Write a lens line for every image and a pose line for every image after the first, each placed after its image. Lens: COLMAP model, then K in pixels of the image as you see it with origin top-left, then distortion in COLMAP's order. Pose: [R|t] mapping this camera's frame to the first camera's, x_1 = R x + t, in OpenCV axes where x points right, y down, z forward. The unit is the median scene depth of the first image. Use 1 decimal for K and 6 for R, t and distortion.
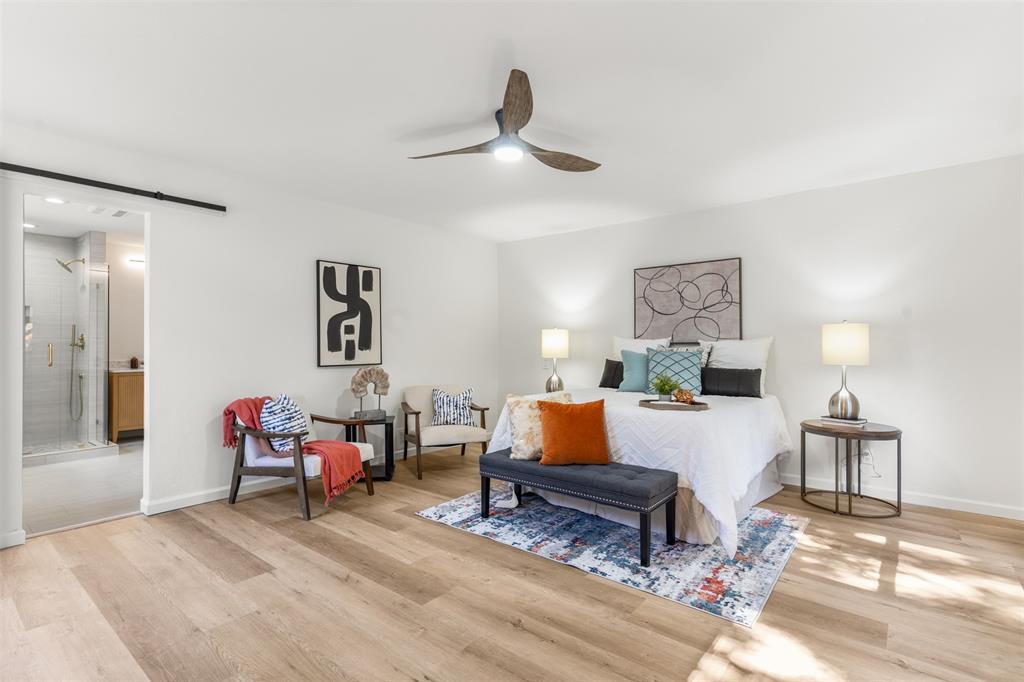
lens RADIAL K [[487.5, 0, 512.0], [0, 487.5, 341.0], [0, 0, 1]] dist [0.001033, 0.000018]
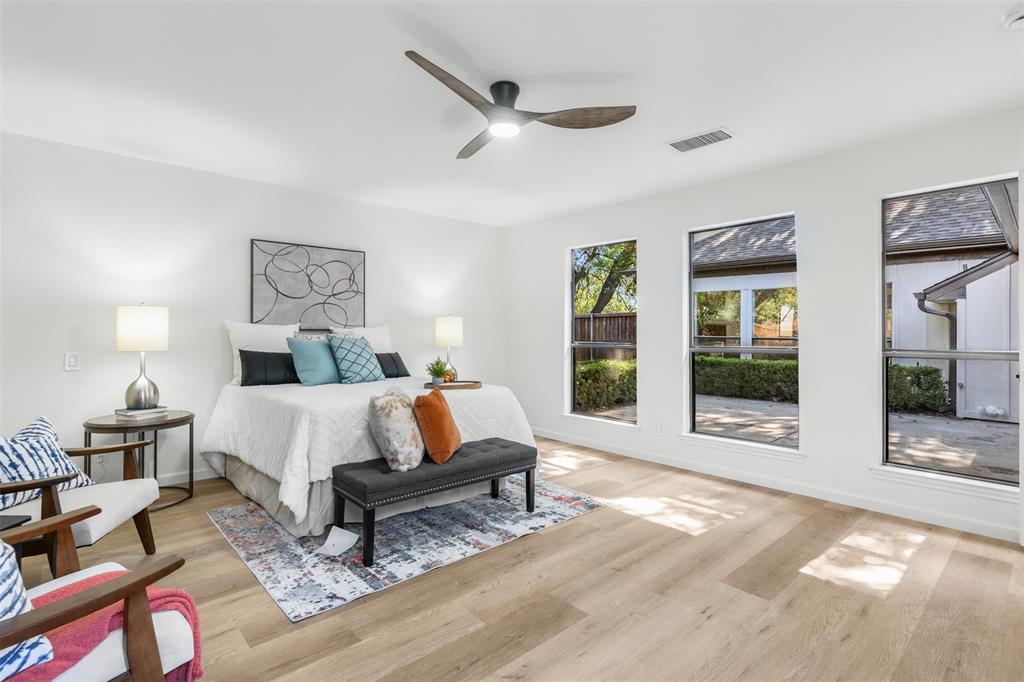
lens RADIAL K [[492.5, 0, 509.0], [0, 492.5, 337.6], [0, 0, 1]] dist [0.002910, 0.000924]
pose [[0.163837, -0.008334, 0.986452, -0.788985], [-0.009817, 0.999901, 0.010078, 0.008531], [-0.986439, -0.011335, 0.163739, 0.705599]]
